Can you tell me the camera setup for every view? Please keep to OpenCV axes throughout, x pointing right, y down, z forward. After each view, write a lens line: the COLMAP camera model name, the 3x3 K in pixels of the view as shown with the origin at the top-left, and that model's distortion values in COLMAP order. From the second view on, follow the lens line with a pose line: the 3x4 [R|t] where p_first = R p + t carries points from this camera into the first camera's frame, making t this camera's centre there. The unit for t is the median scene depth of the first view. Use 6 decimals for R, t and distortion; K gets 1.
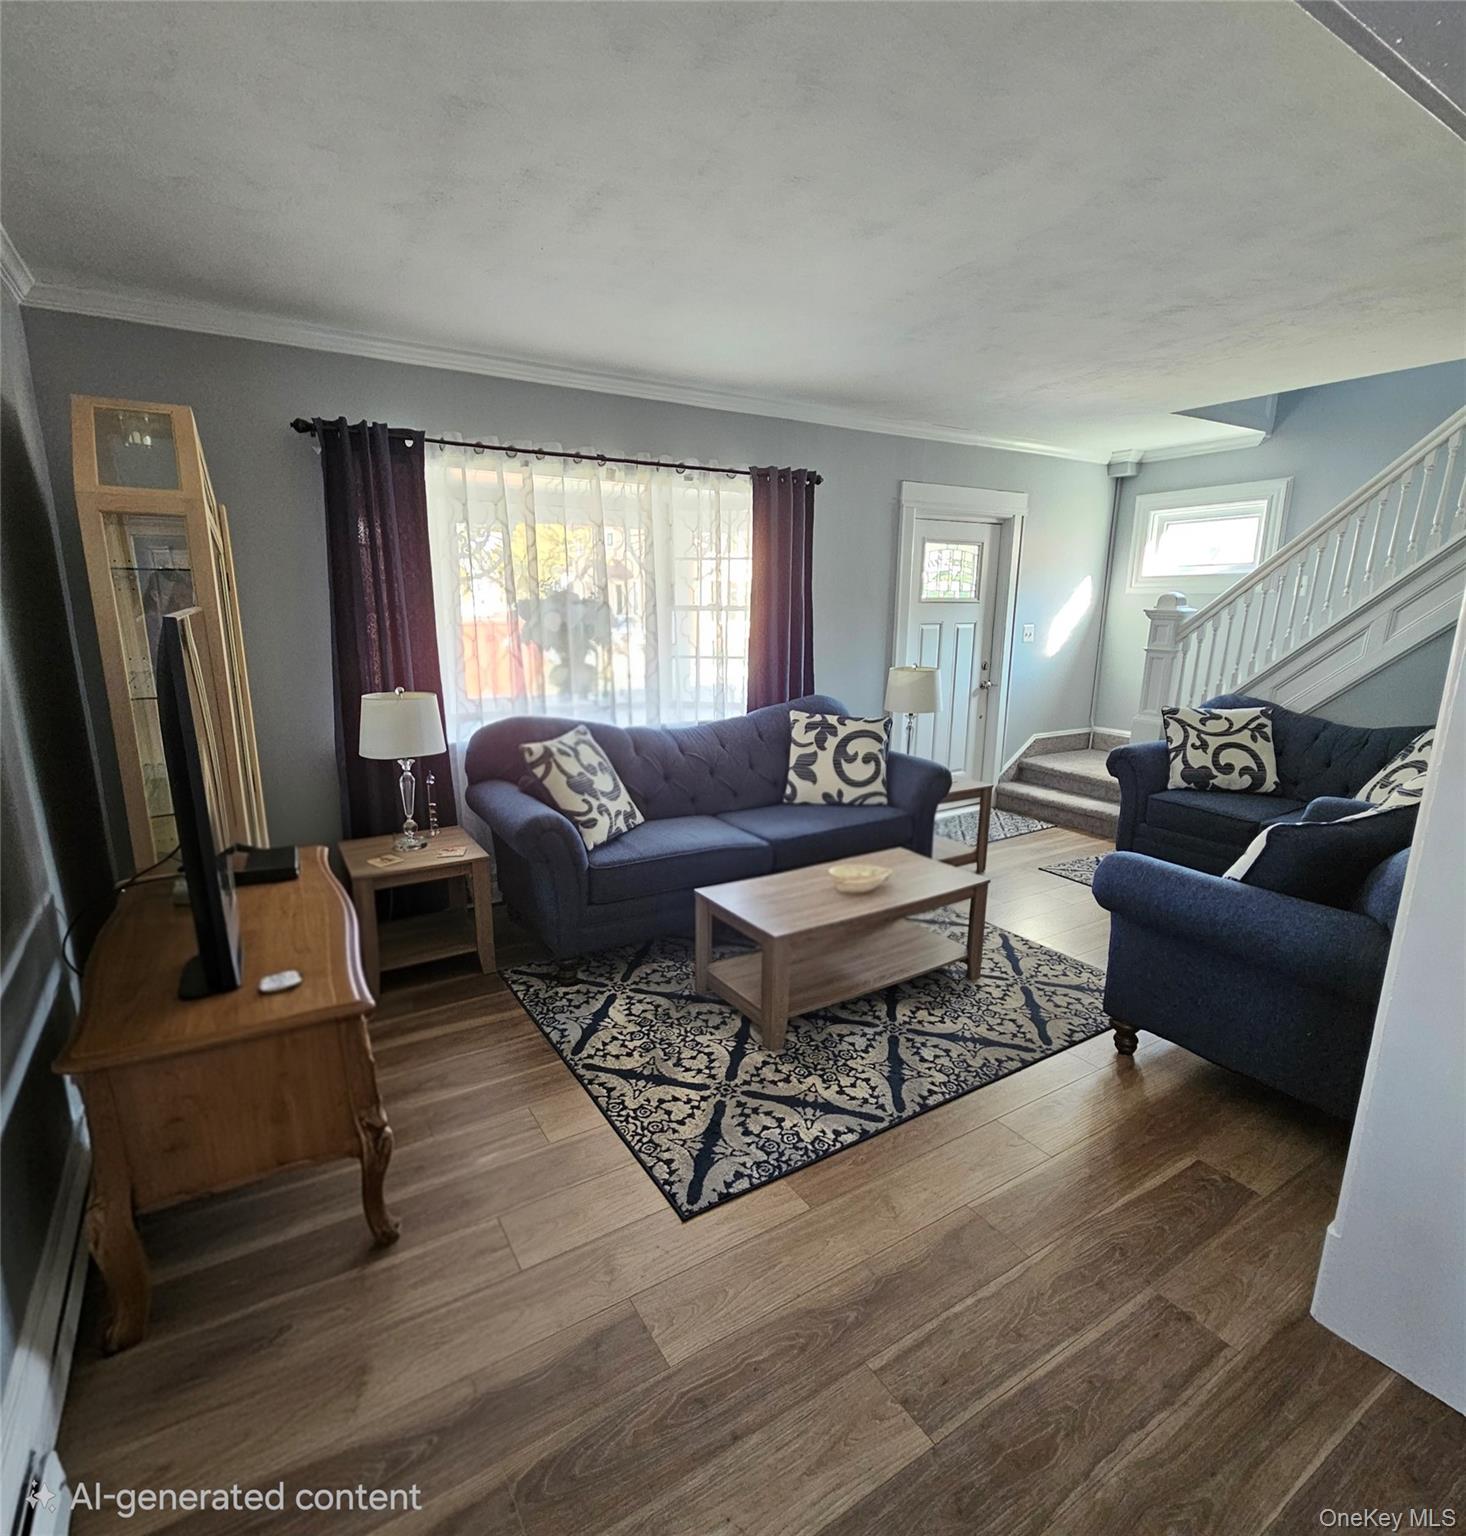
lens RADIAL K [[808.0, 0, 733.0], [0, 808.0, 768.0], [0, 0, 1]] dist [0.000511, -0.000528]
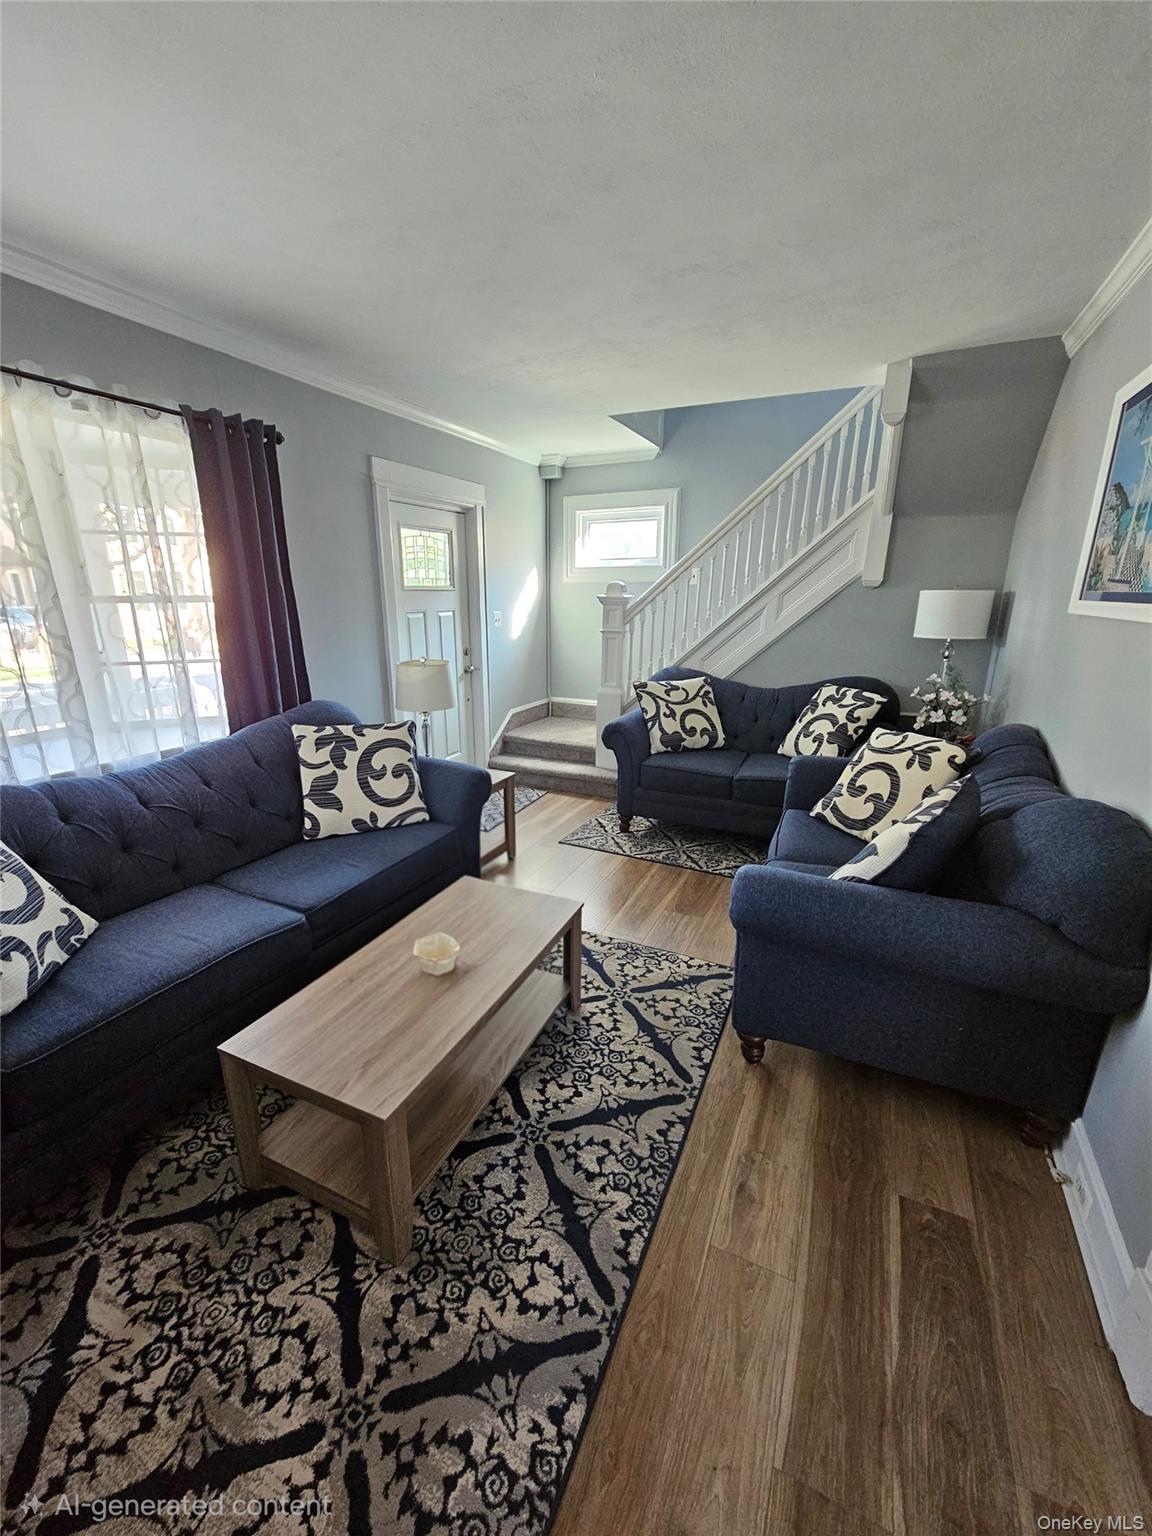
lens RADIAL K [[623.6, 0, 568.0], [0, 623.6, 771.0], [0, 0, 1]] dist [0.001752, 0.000751]
pose [[0.845801, -0.151606, 0.511504, -0.023347], [0.110621, 0.987773, 0.109850, -0.064993], [-0.521904, -0.036328, 0.852231, 0.318534]]
